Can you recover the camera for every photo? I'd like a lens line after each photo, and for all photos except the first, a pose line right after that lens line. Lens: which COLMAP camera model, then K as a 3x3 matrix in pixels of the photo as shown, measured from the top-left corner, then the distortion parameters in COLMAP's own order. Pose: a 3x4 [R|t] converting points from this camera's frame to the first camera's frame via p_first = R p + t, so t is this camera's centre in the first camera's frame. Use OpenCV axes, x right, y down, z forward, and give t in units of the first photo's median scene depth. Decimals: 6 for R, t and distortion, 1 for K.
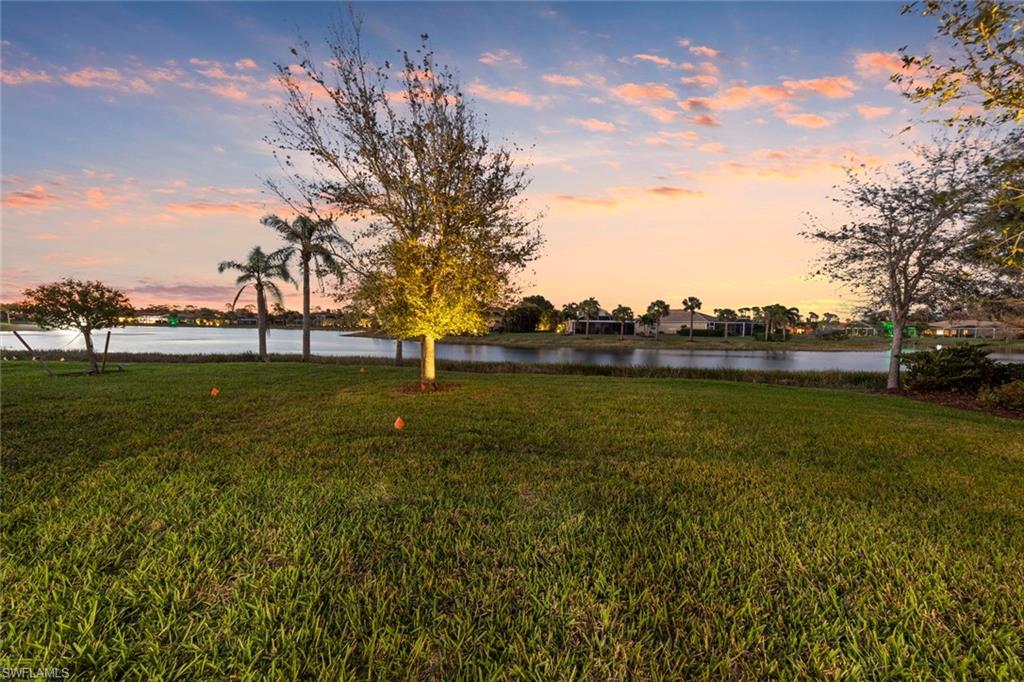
lens RADIAL K [[340.4, 0, 510.7], [0, 340.4, 338.0], [0, 0, 1]] dist [0.008380, -0.000043]
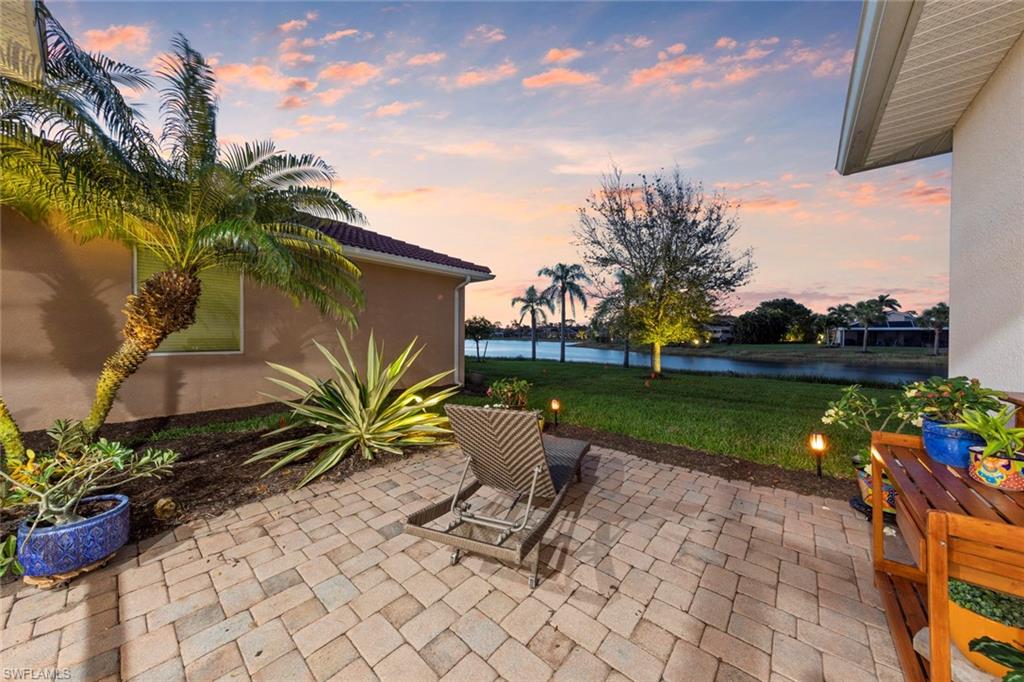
lens RADIAL K [[340.4, 0, 510.7], [0, 340.4, 338.0], [0, 0, 1]] dist [0.008380, -0.000043]
pose [[0.822715, -0.006162, -0.568420, 0.042841], [-0.012651, 0.999495, -0.029145, 0.010591], [0.568313, 0.031169, 0.822222, -0.303916]]
